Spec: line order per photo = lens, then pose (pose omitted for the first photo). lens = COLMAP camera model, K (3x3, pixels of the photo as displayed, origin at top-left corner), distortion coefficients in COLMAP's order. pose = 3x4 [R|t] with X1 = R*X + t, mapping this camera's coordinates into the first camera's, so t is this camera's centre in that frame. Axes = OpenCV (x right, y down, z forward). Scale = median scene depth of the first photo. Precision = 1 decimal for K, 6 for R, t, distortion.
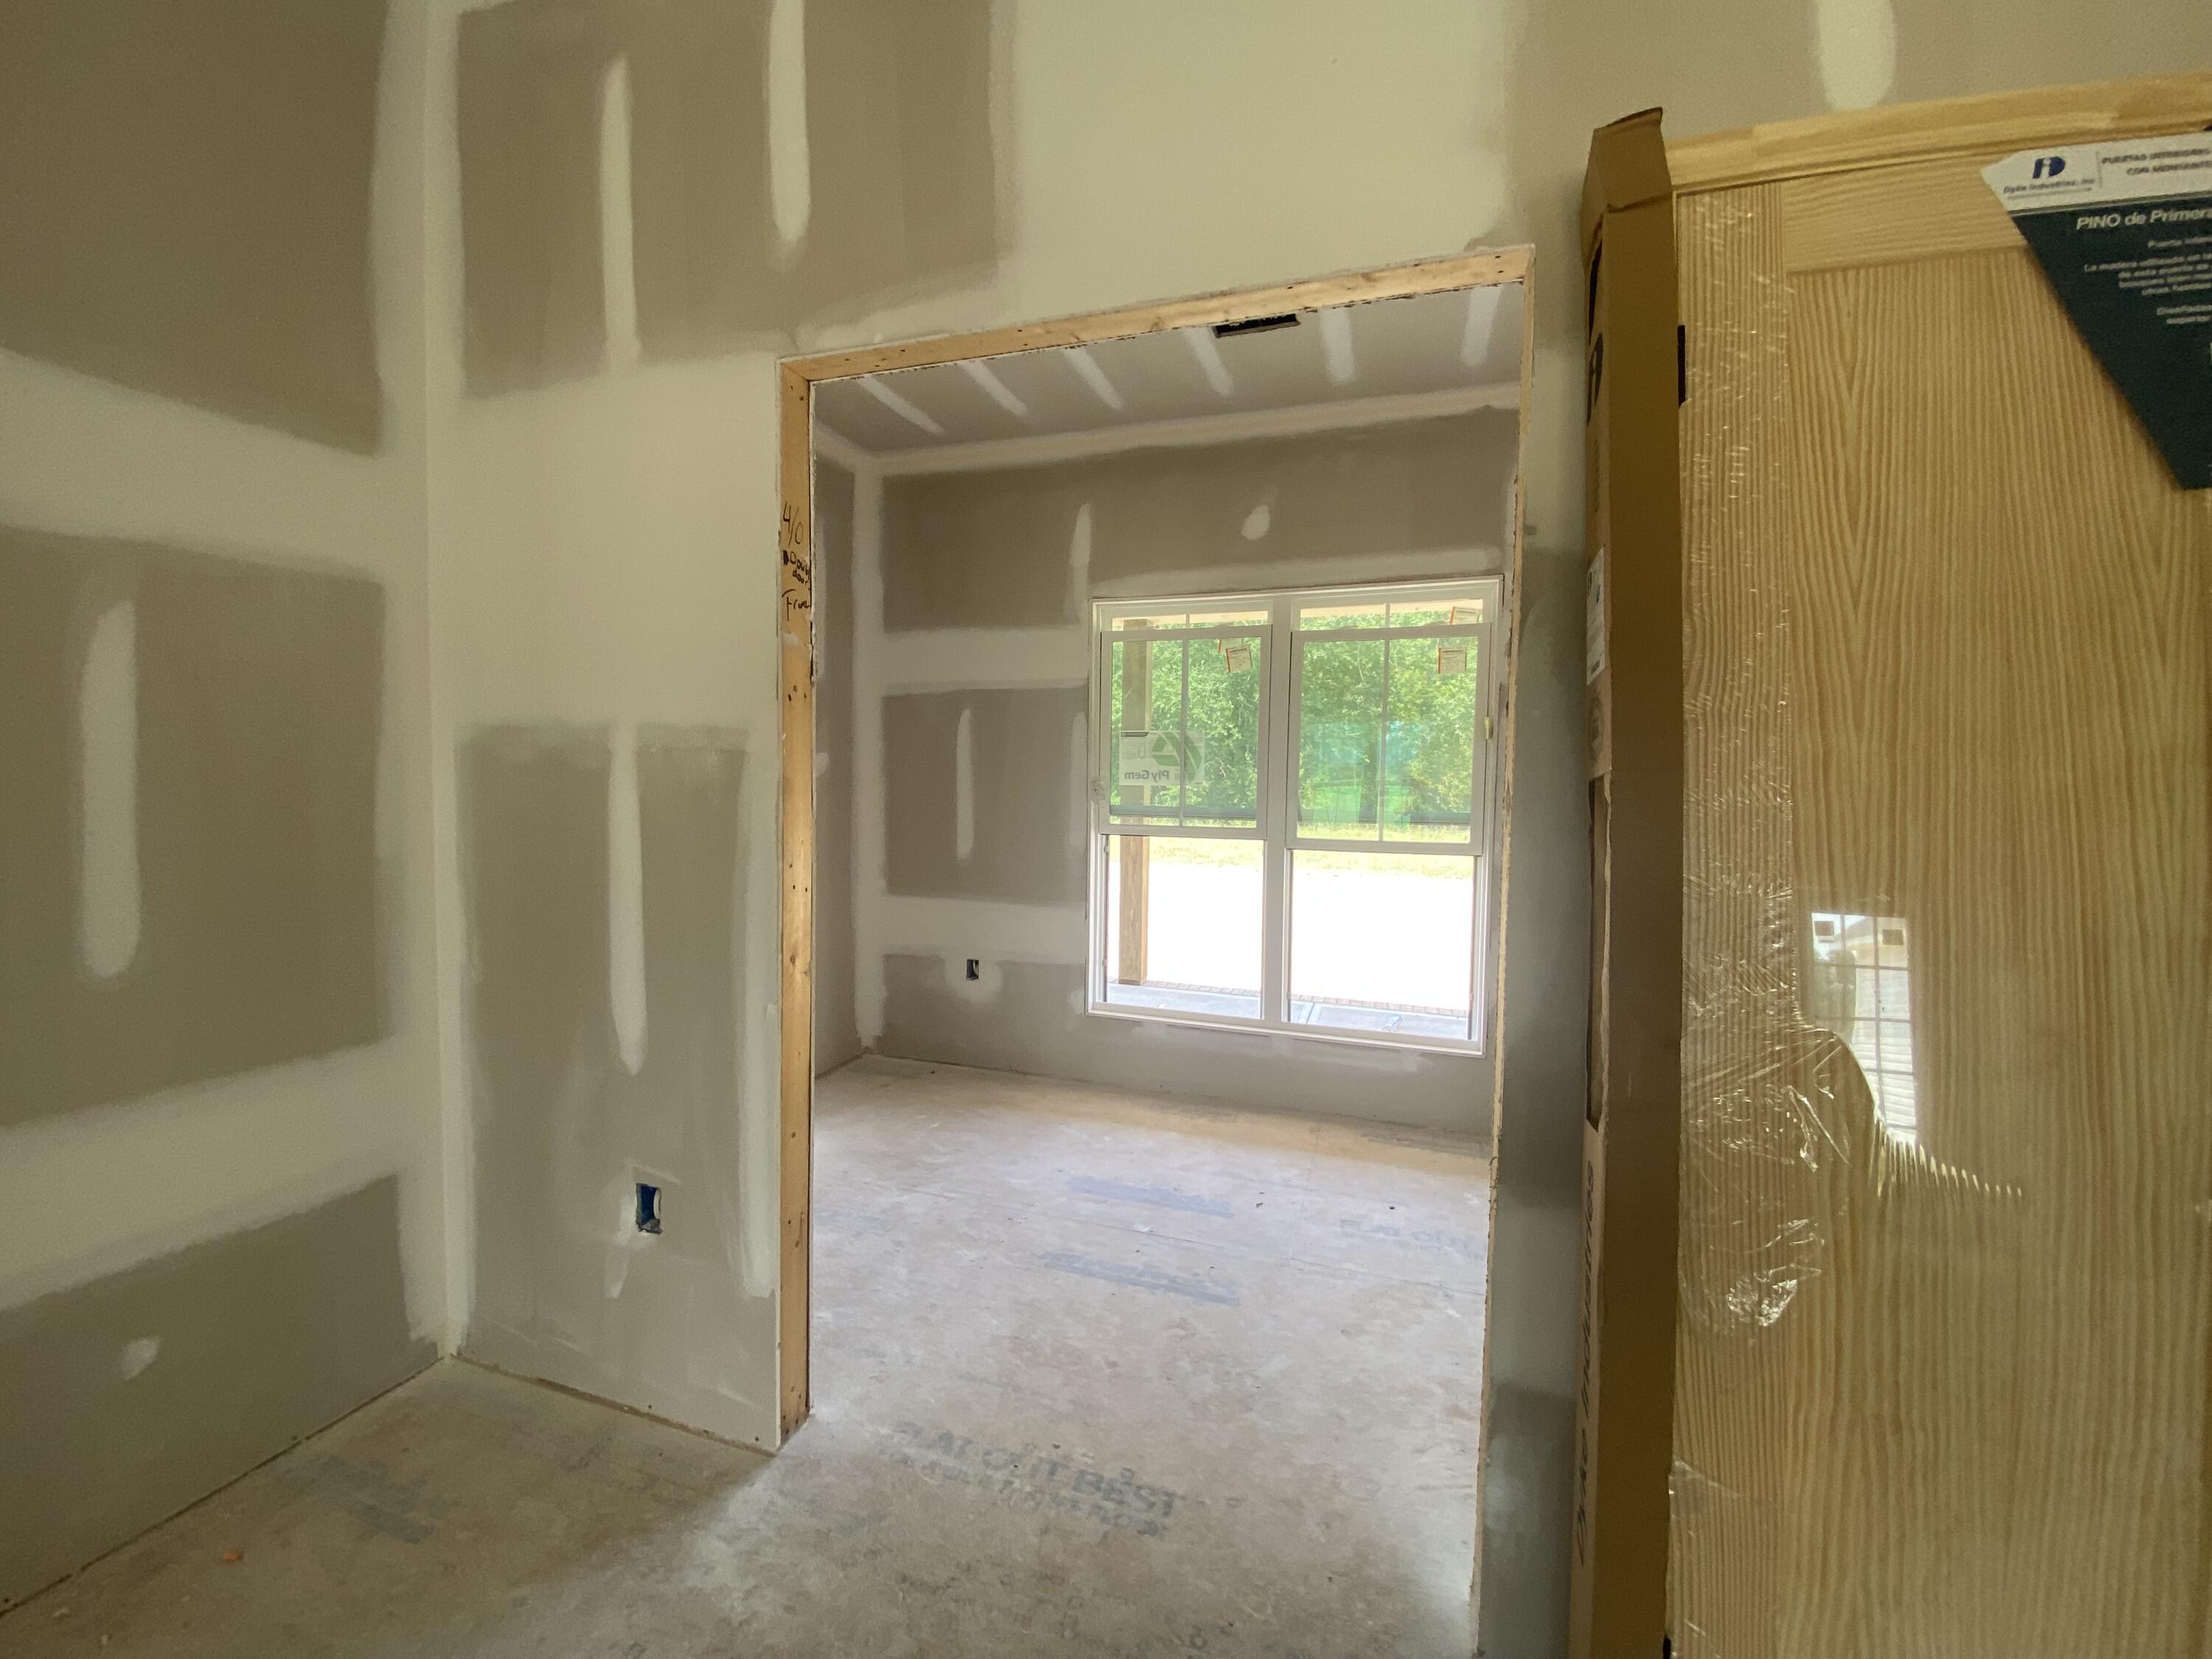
lens RADIAL K [[903.3, 0, 1100.6], [0, 903.3, 822.8], [0, 0, 1]] dist [0.021974, -0.019707]
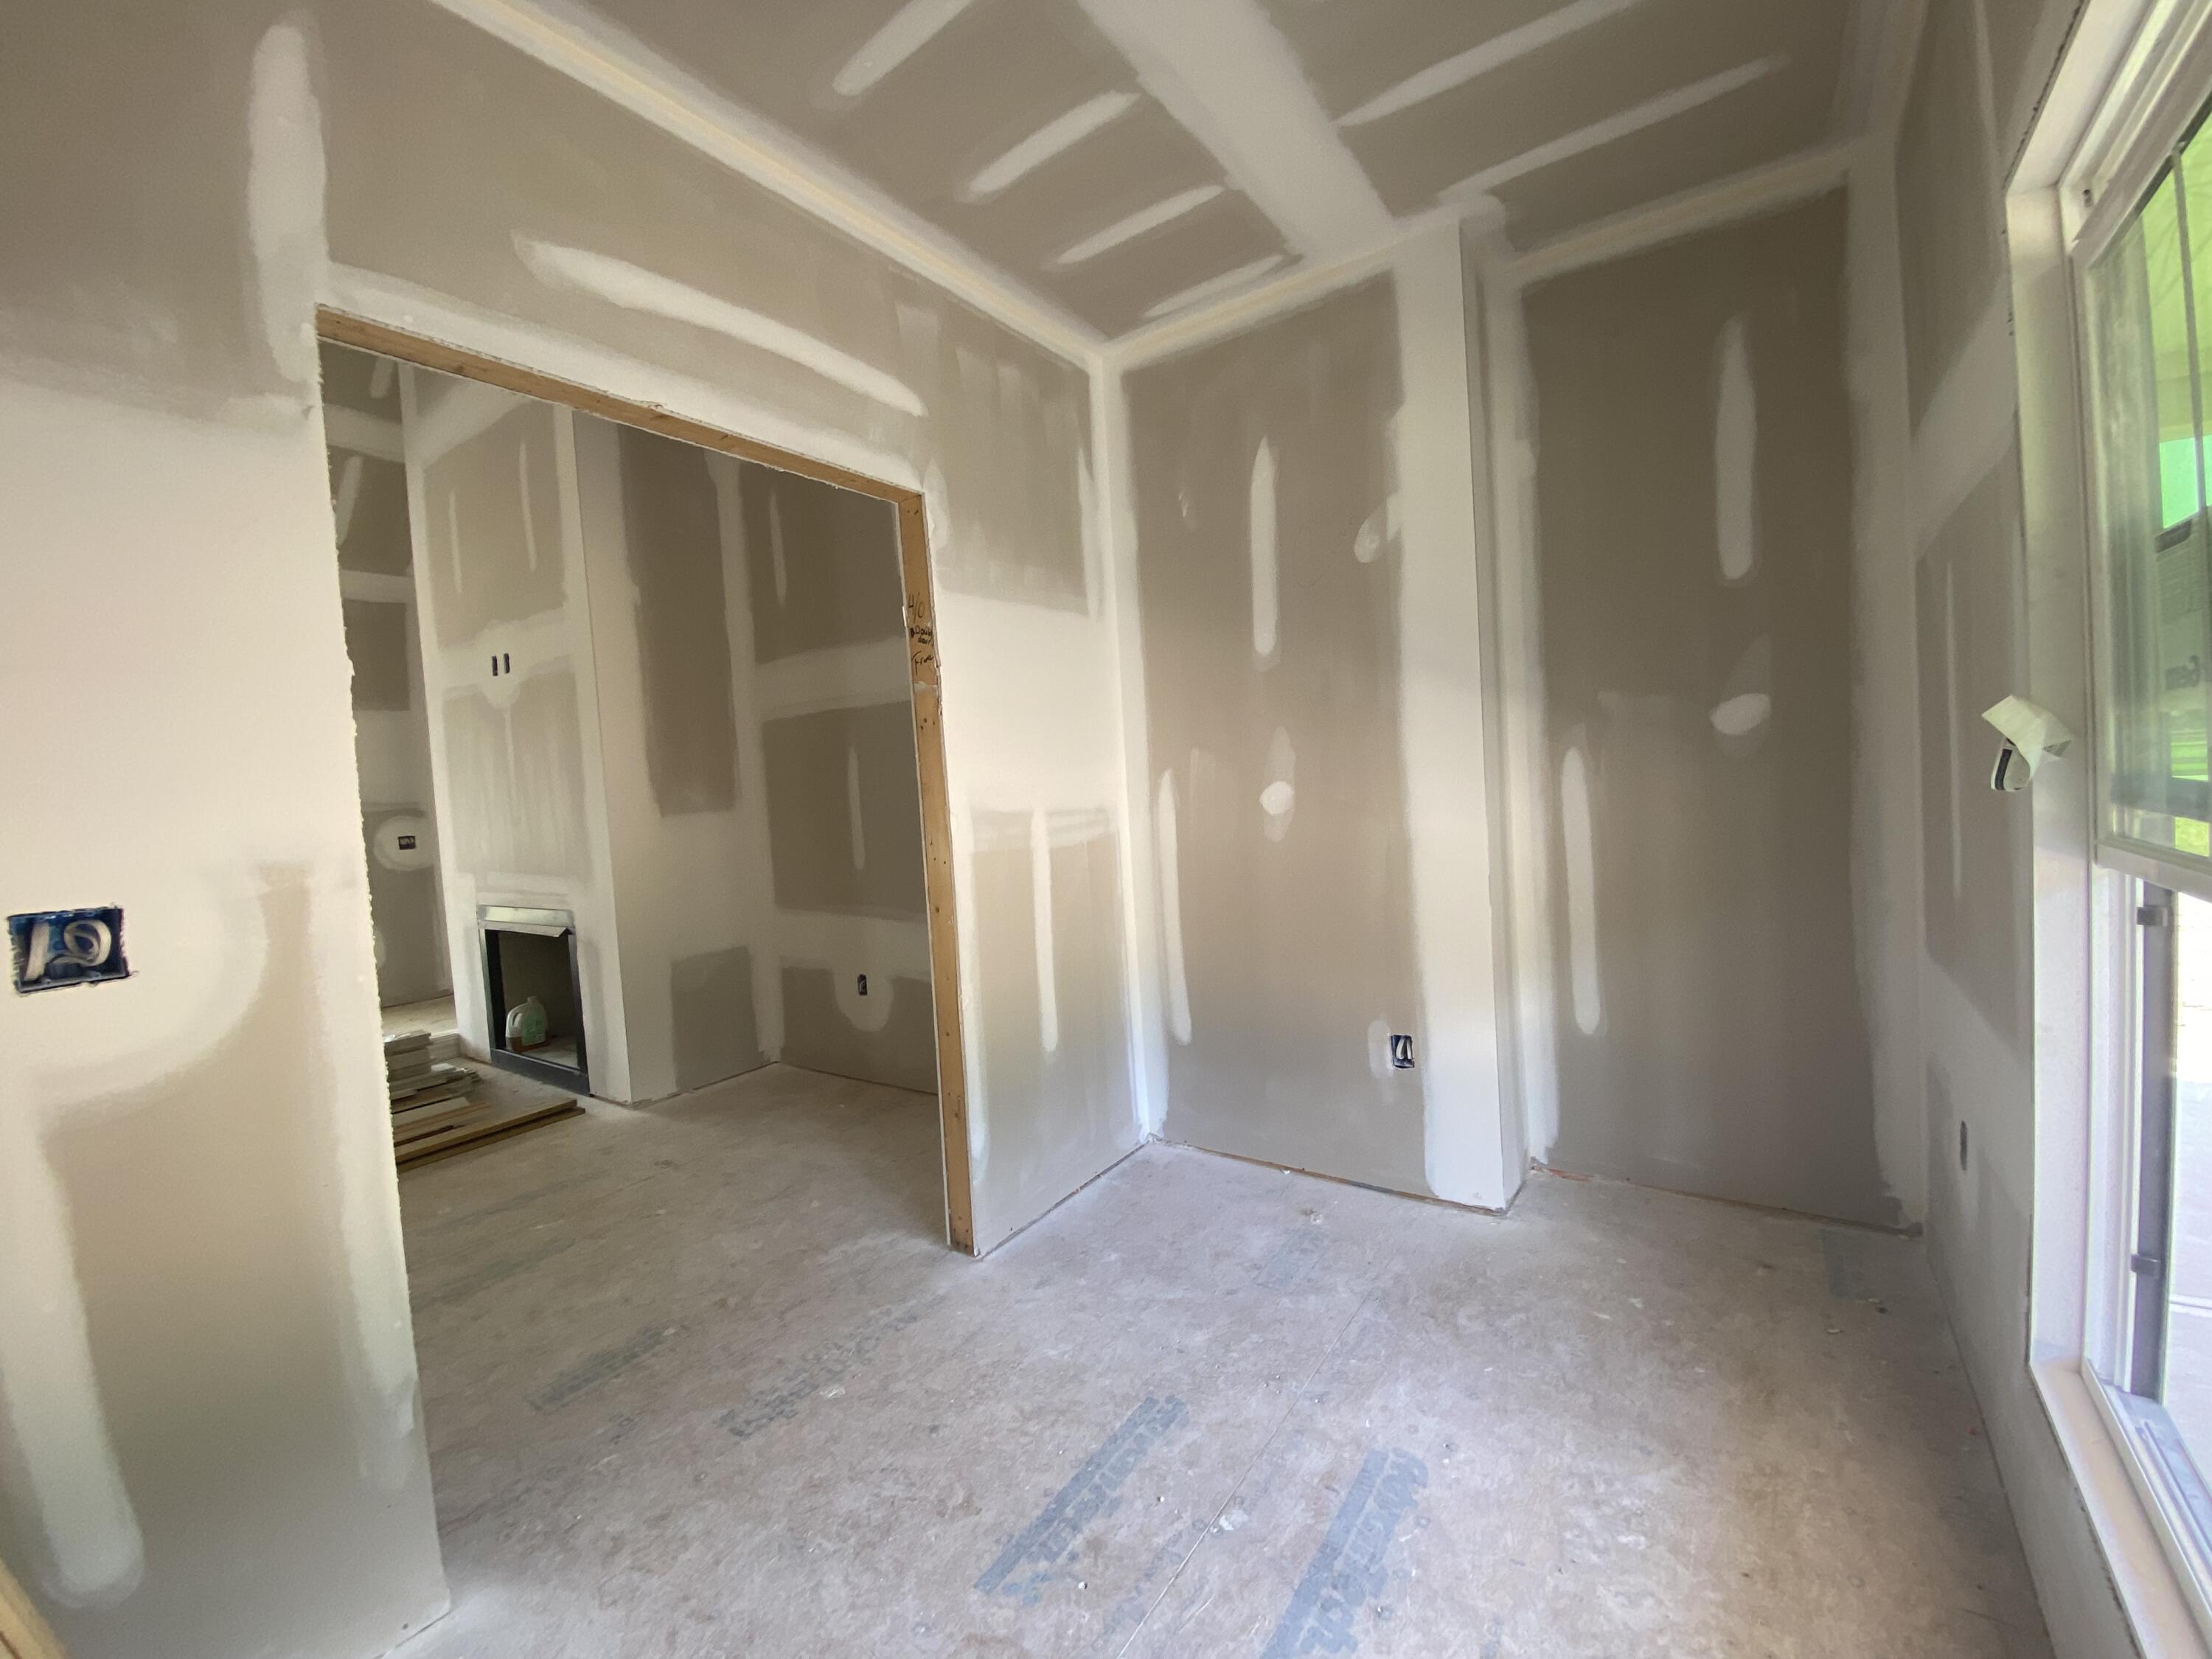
lens RADIAL K [[903.3, 0, 1100.6], [0, 903.3, 822.8], [0, 0, 1]] dist [0.021974, -0.019707]
pose [[-0.280852, 0.054203, -0.958219, 0.783790], [0.006243, 0.998486, 0.054651, -0.053930], [0.959731, 0.009367, -0.280766, 1.377520]]
